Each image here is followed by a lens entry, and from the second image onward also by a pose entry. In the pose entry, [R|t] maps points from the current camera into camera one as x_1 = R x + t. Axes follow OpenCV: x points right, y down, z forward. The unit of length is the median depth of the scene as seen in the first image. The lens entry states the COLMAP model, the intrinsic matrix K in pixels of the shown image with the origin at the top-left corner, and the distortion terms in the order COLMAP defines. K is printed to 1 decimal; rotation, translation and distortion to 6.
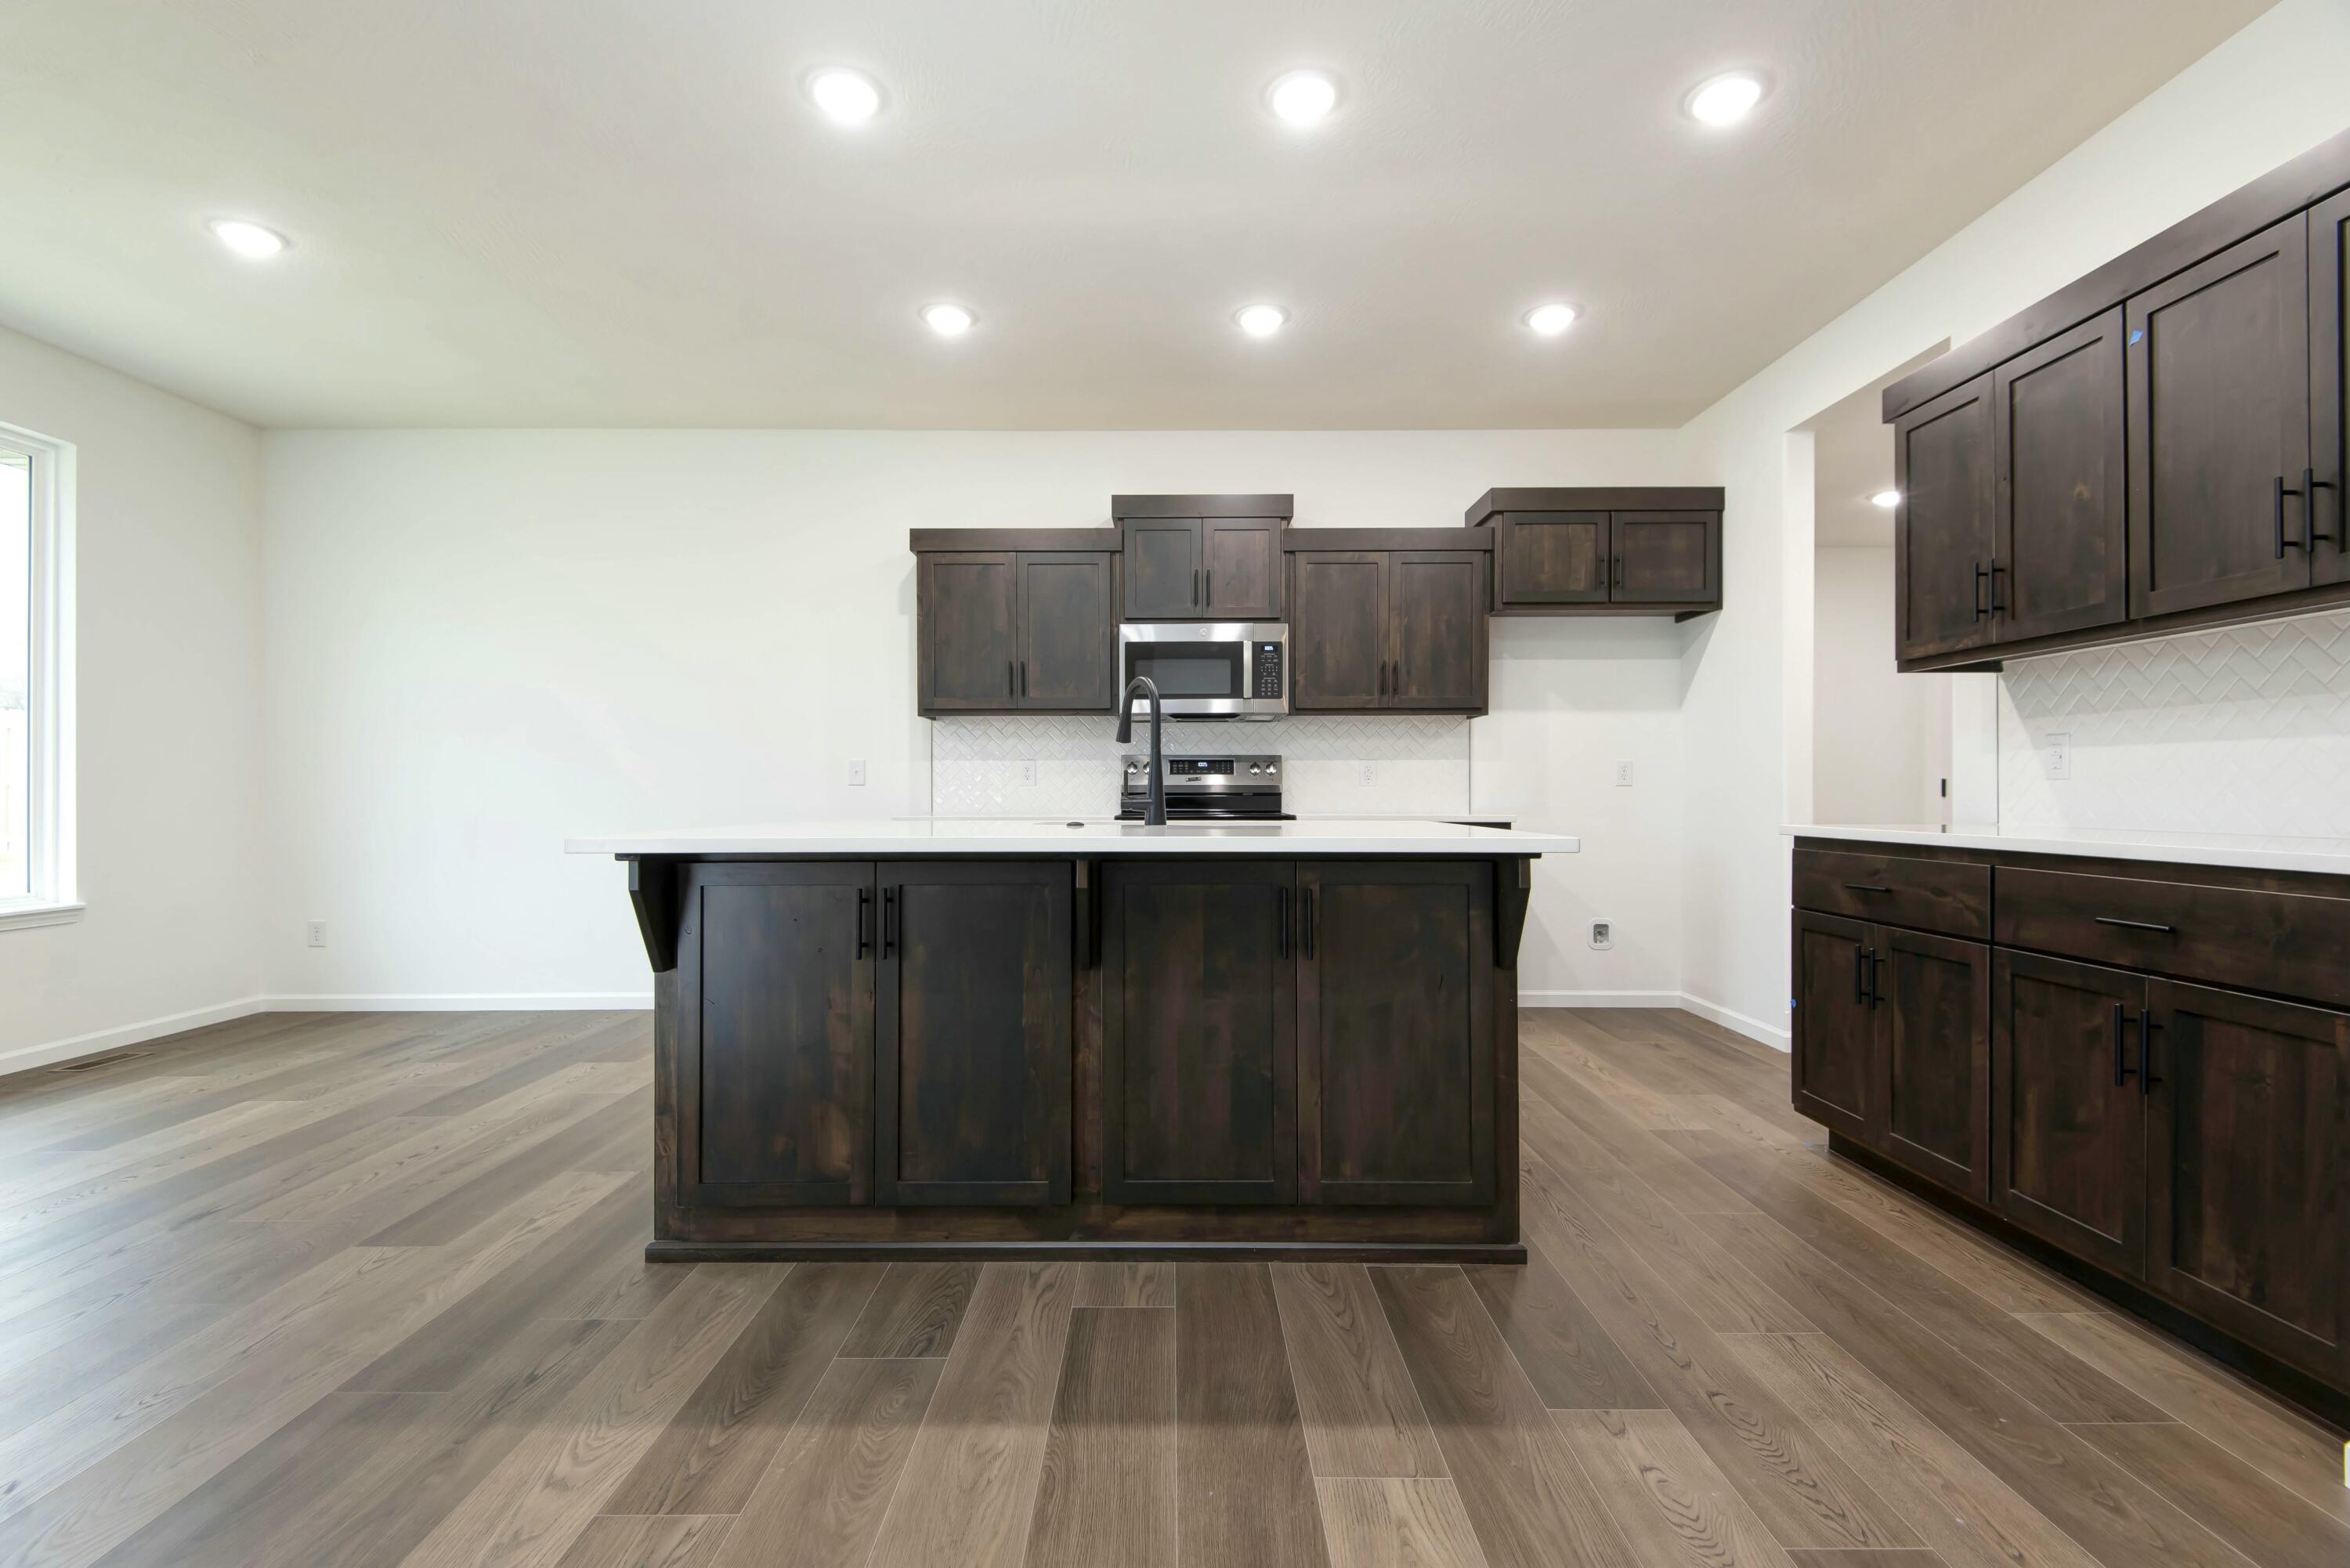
lens RADIAL K [[1071.7, 0, 1164.0], [0, 1071.7, 781.0], [0, 0, 1]] dist [0.013119, -0.006018]
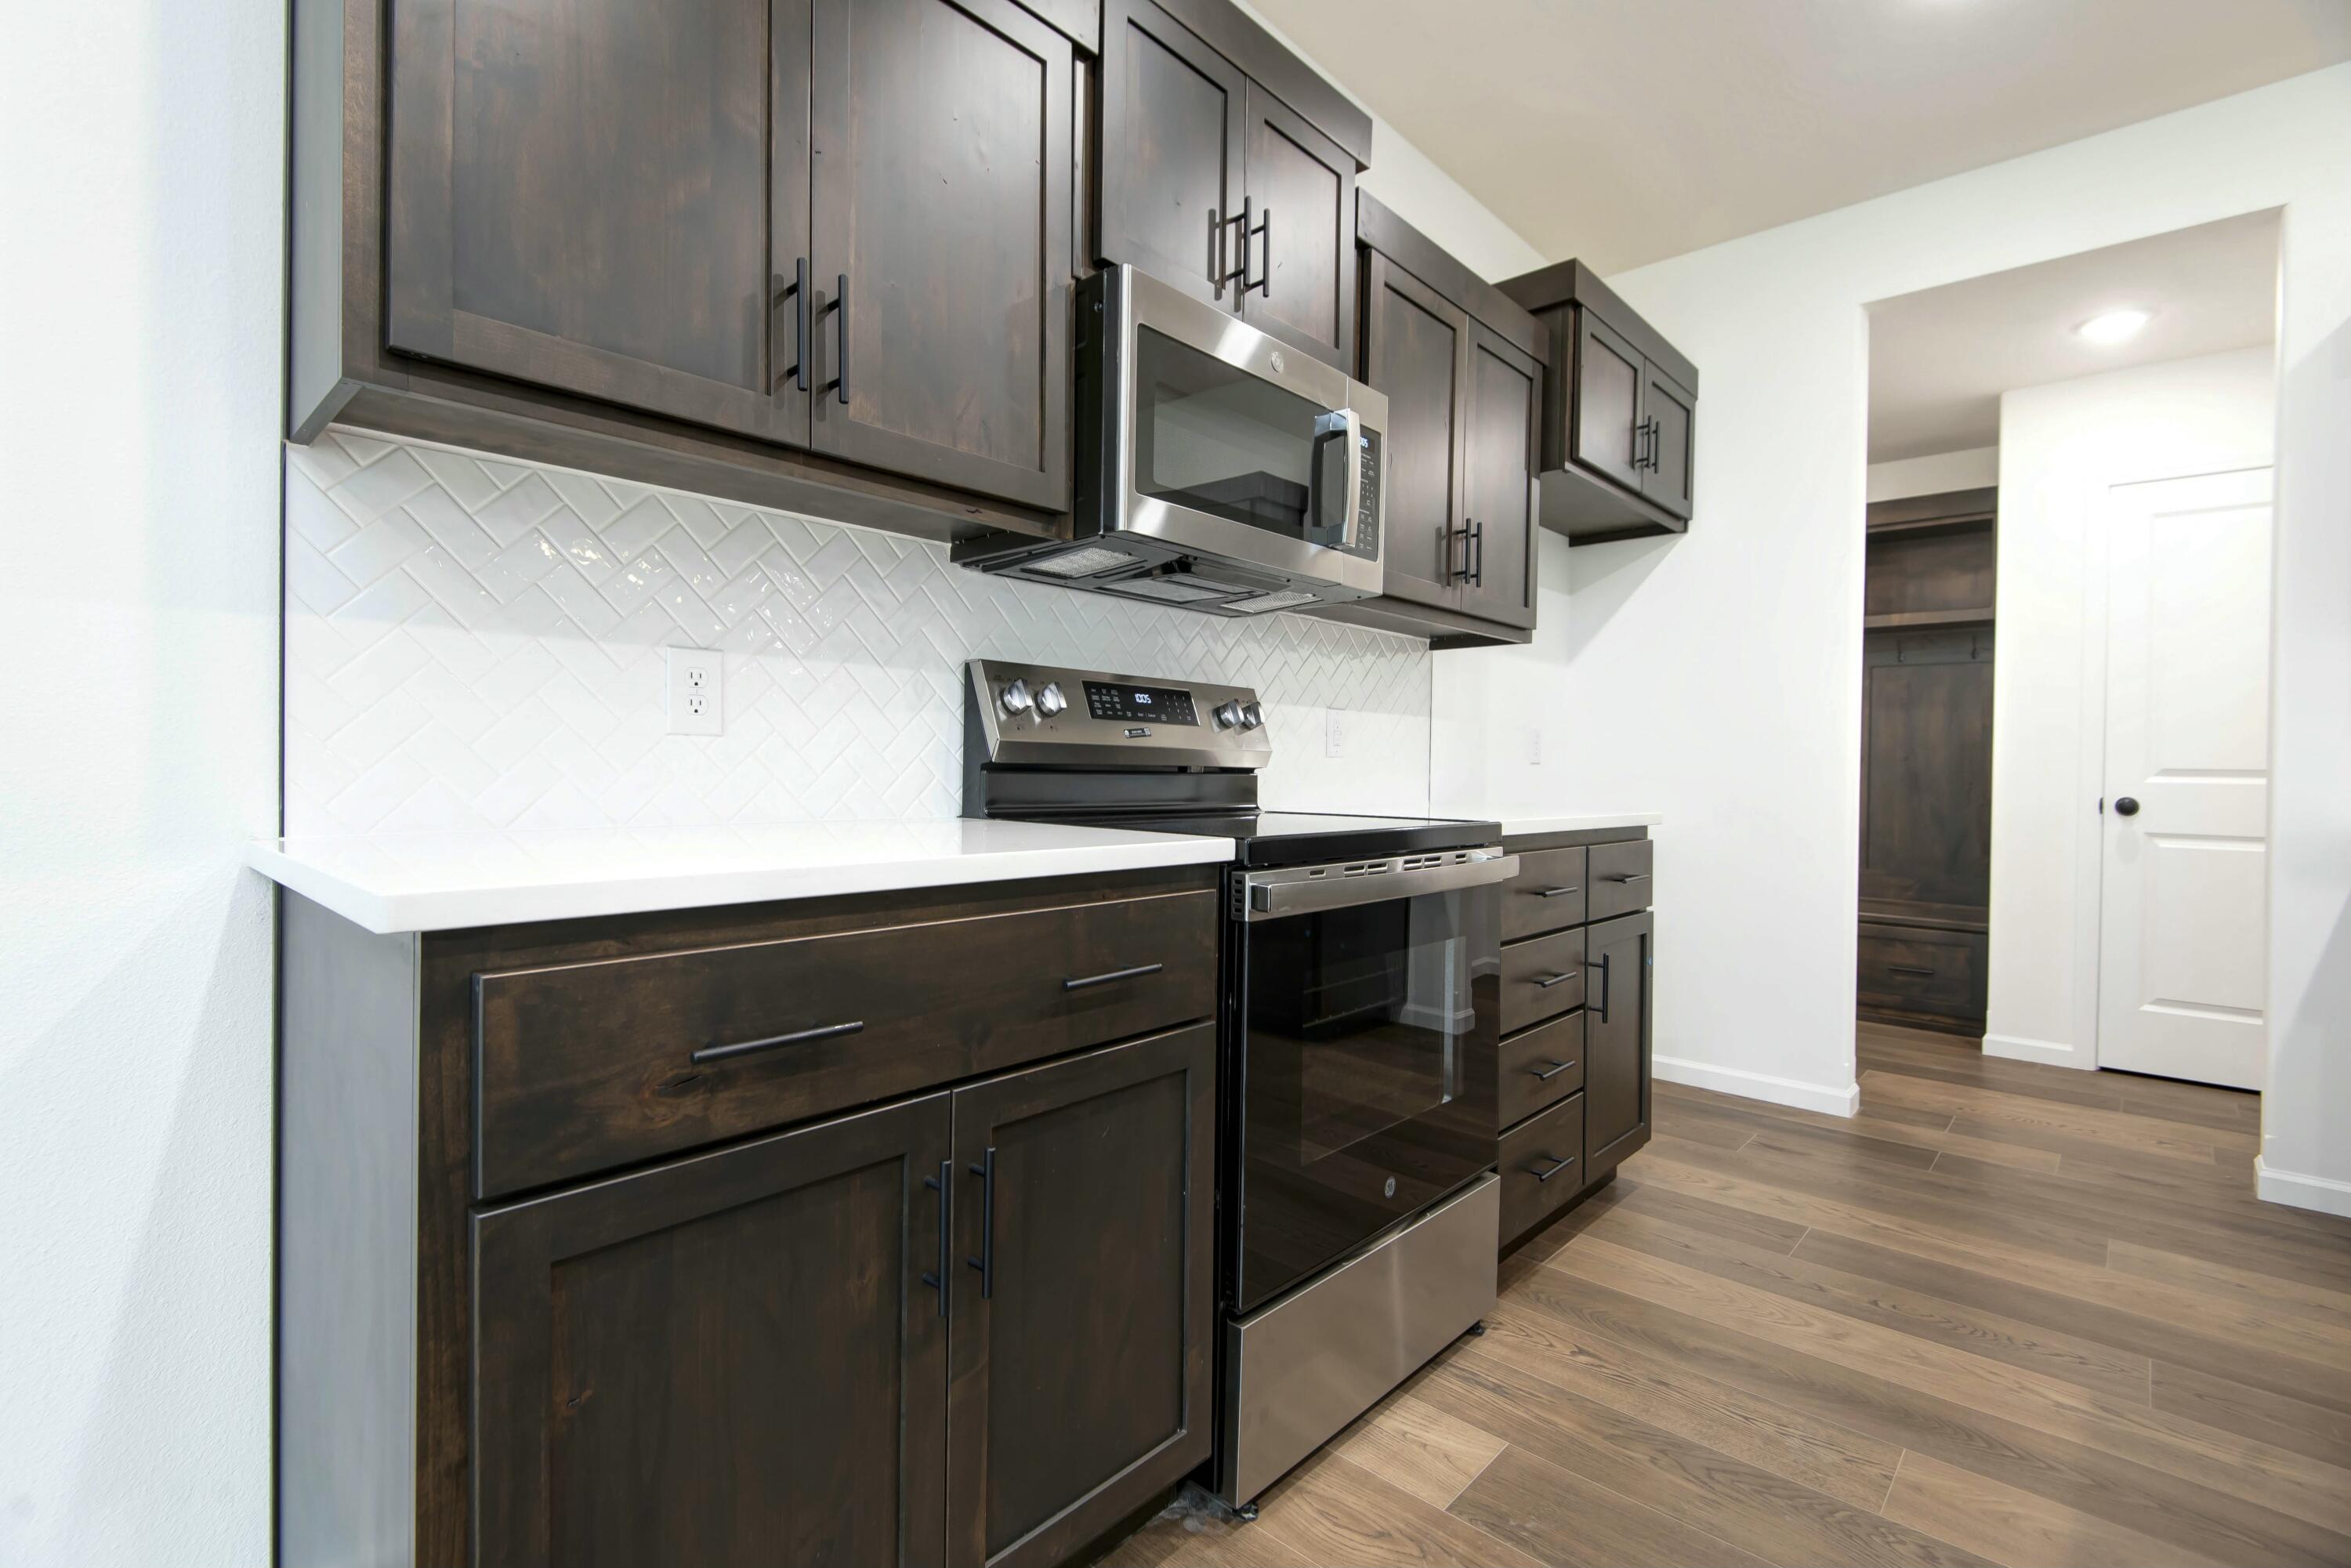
lens RADIAL K [[1072.2, 0, 1239.9], [0, 1072.2, 772.7], [0, 0, 1]] dist [0.013119, -0.006018]
pose [[0.661316, 0.006528, 0.750079, -0.251964], [-0.024138, 0.999629, 0.012581, 0.007189], [-0.749719, -0.026425, 0.661228, 0.697457]]
